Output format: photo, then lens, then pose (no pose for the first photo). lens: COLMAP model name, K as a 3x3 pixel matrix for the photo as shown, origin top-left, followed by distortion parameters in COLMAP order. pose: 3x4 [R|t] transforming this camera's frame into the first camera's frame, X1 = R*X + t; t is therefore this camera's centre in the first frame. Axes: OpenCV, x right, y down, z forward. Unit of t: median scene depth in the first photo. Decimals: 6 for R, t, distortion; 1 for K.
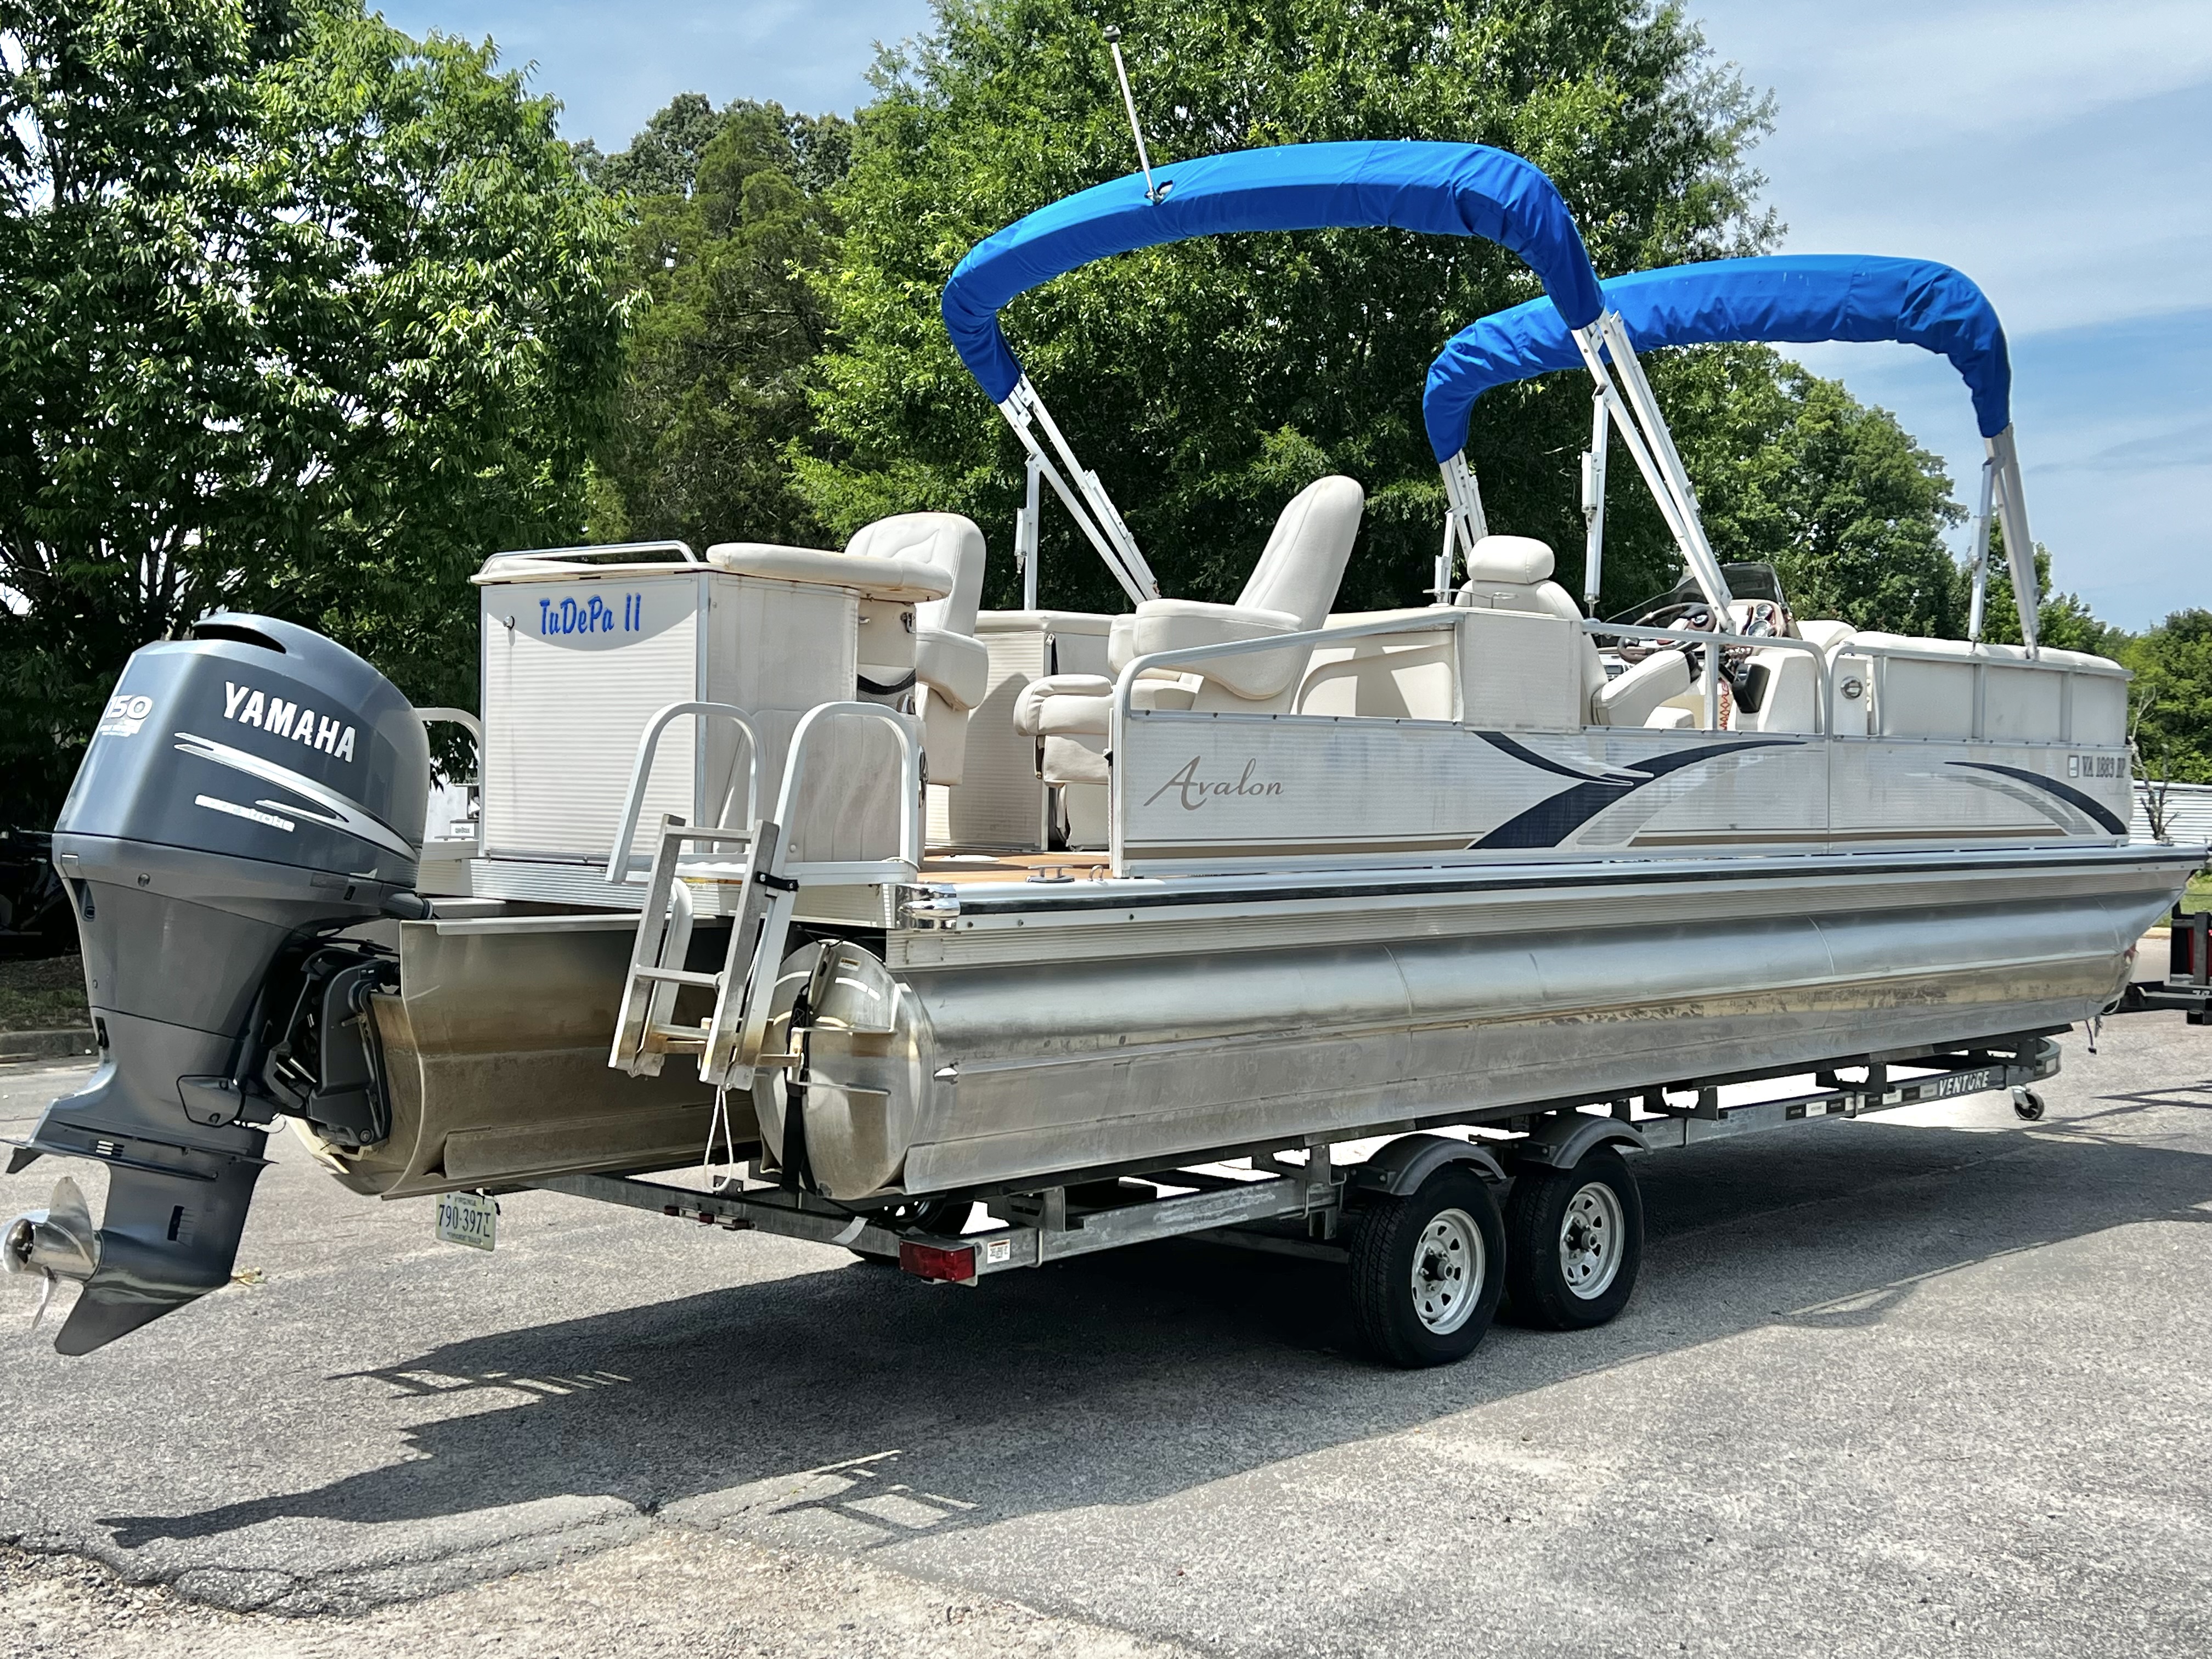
lens RADIAL K [[2564.9, 0, 1149.7], [0, 2564.9, 832.3], [0, 0, 1]] dist [0.163404, -0.401801]
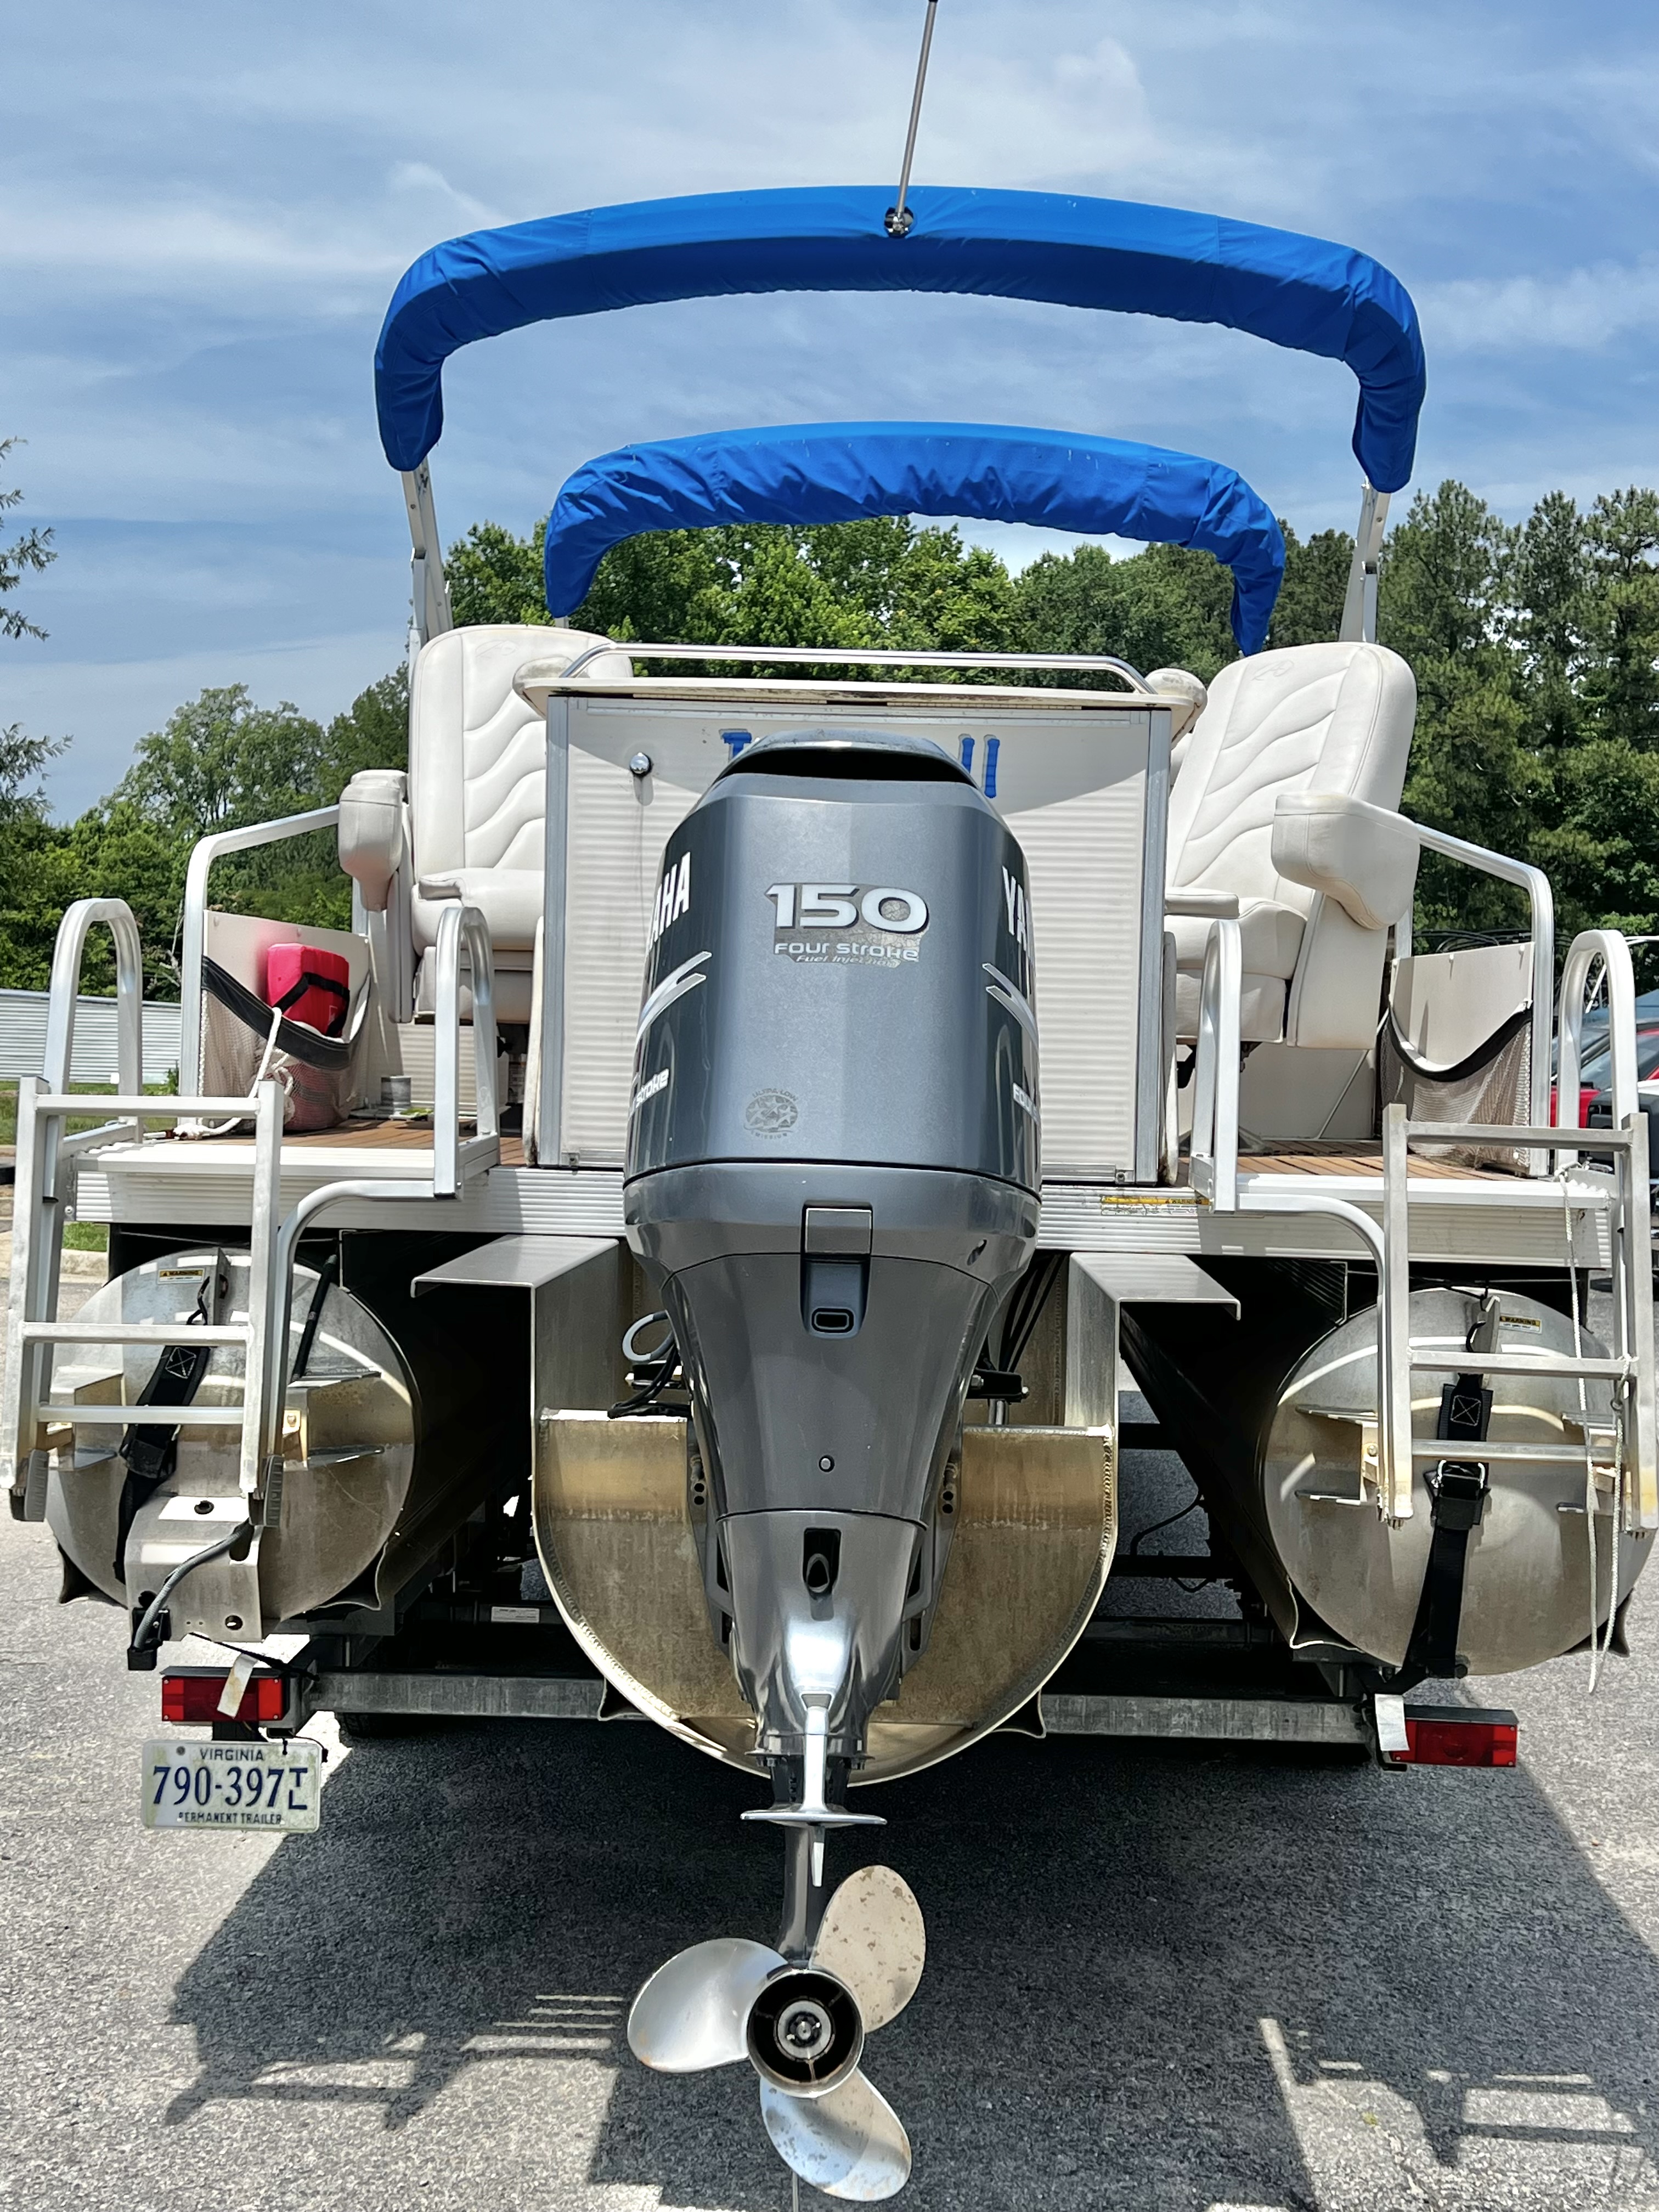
lens RADIAL K [[2659.6, 0, 866.8], [0, 2659.6, 1116.7], [0, 0, 1]] dist [0.121256, -0.033435]
pose [[0.752653, -0.018123, 0.658168, -0.393816], [-0.000117, 0.999617, 0.027660, -0.011555], [-0.658417, -0.020895, 0.752363, 0.328981]]
